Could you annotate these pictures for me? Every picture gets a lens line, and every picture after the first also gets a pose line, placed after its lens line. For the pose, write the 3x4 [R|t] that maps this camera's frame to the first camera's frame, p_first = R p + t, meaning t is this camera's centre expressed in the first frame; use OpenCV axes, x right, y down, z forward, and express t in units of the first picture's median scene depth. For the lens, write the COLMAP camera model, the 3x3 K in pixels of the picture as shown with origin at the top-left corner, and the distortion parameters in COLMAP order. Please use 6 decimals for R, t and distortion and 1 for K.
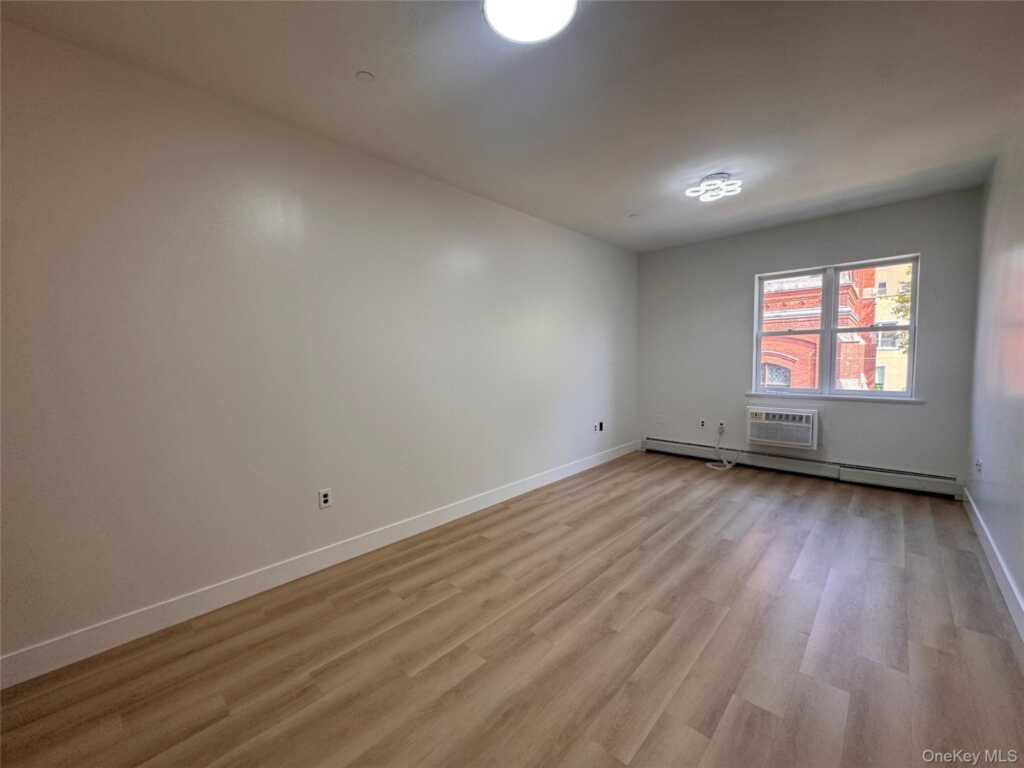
lens RADIAL K [[407.3, 0, 511.2], [0, 407.3, 383.6], [0, 0, 1]] dist [0.000193, 0.000055]
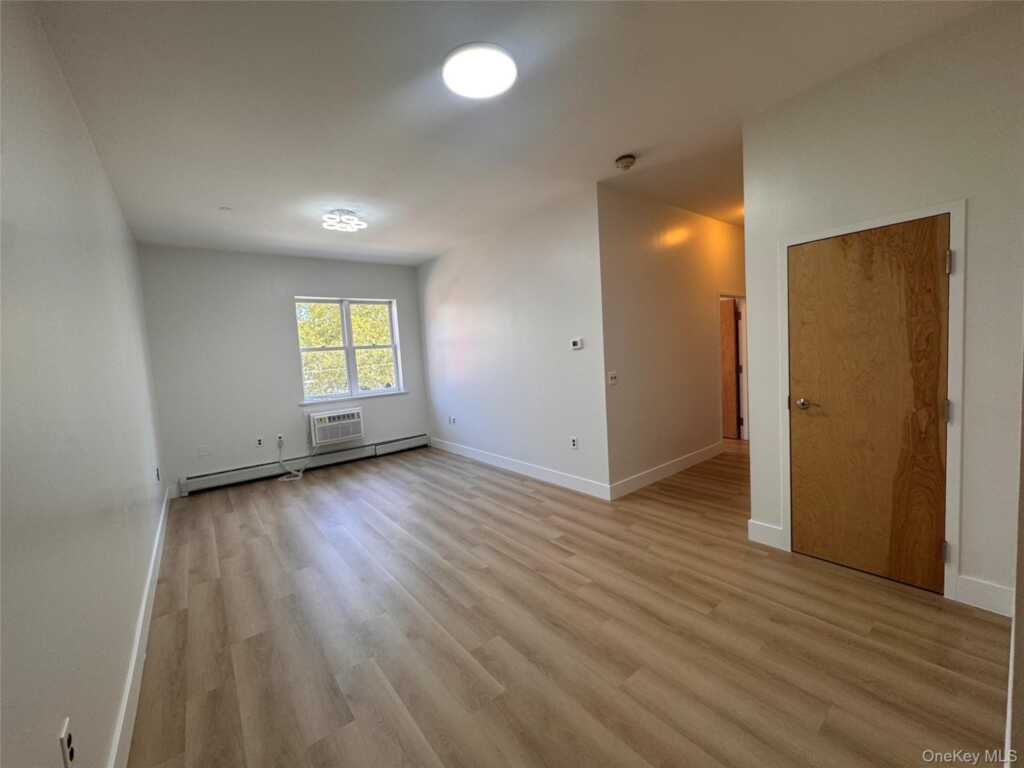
lens RADIAL K [[408.8, 0, 508.9], [0, 408.8, 383.6], [0, 0, 1]] dist [-0.001871, -0.000328]
pose [[0.152441, -0.065234, 0.986157, -0.525147], [0.122928, 0.991322, 0.046573, -0.015084], [-0.980638, 0.114127, 0.159138, 0.349506]]
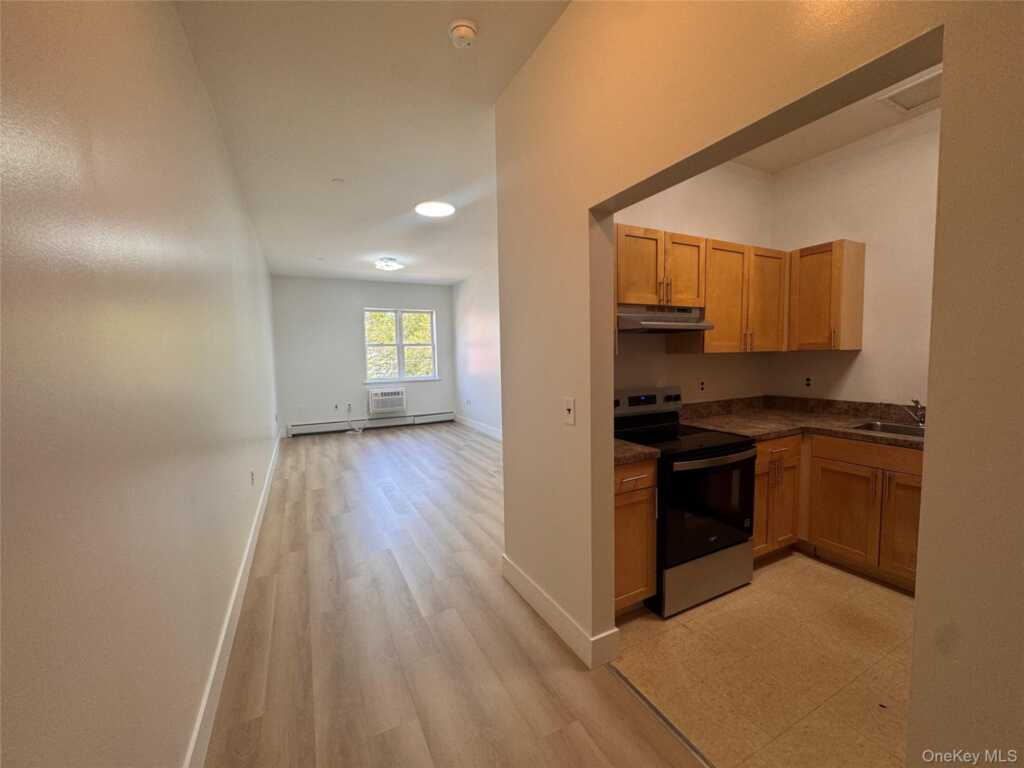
lens RADIAL K [[408.8, 0, 508.9], [0, 408.8, 383.6], [0, 0, 1]] dist [-0.001871, -0.000328]
pose [[0.336517, -0.055810, 0.940022, -0.911531], [0.074215, 0.996709, 0.032607, 0.022959], [-0.938748, 0.058791, 0.339551, -0.073627]]
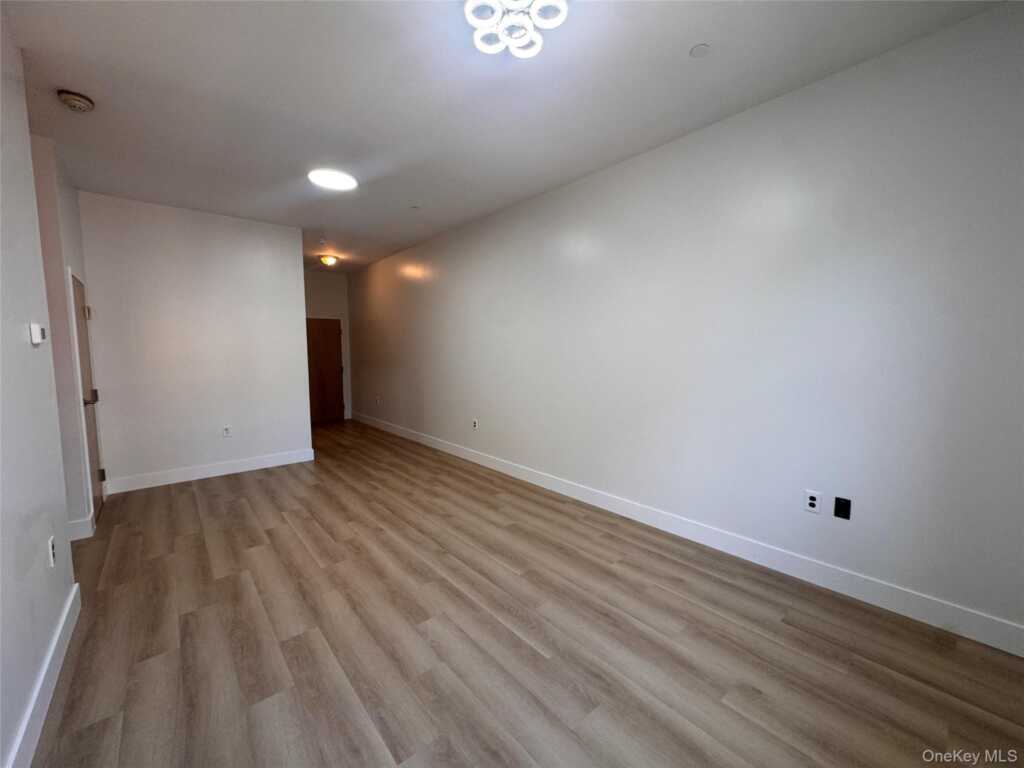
lens RADIAL K [[407.3, 0, 511.2], [0, 407.3, 383.6], [0, 0, 1]] dist [0.000193, 0.000055]
pose [[-0.105501, 0.101969, -0.989177, 0.907168], [-0.054551, 0.992637, 0.108144, -0.071080], [0.992922, 0.065370, -0.099162, 0.931393]]
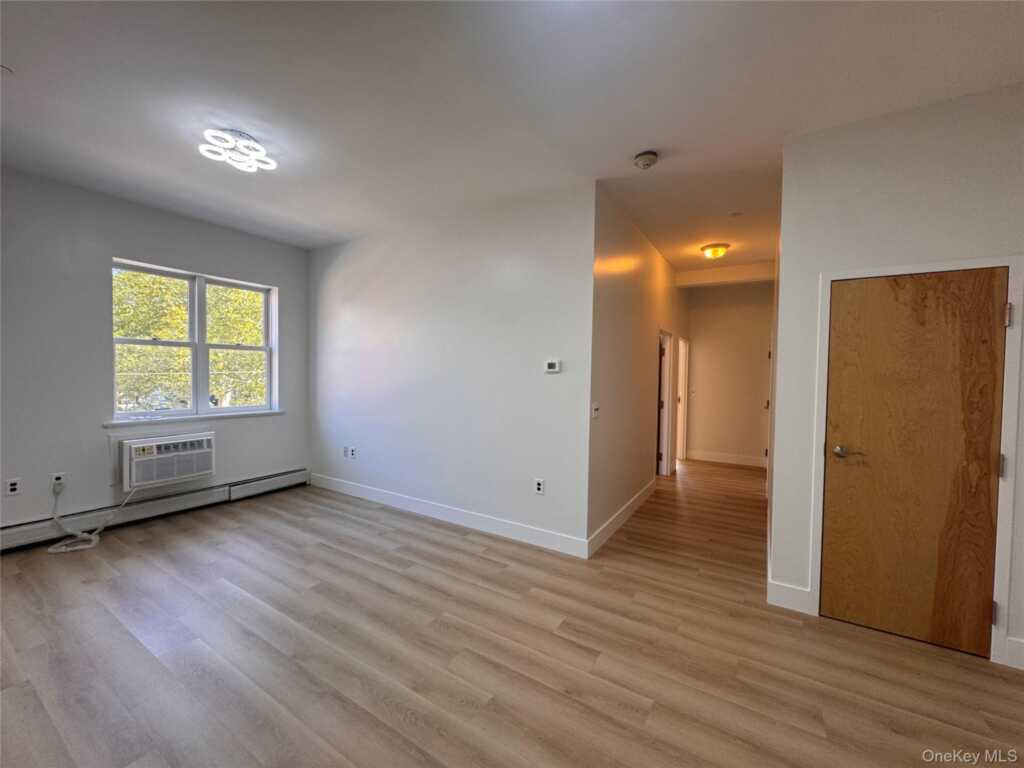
lens RADIAL K [[408.8, 0, 508.9], [0, 408.8, 383.6], [0, 0, 1]] dist [-0.001871, -0.000328]
pose [[-0.194193, -0.011060, 0.980901, -0.303355], [0.050450, 0.998501, 0.021246, -0.031521], [-0.979665, 0.053613, -0.193344, 0.583754]]
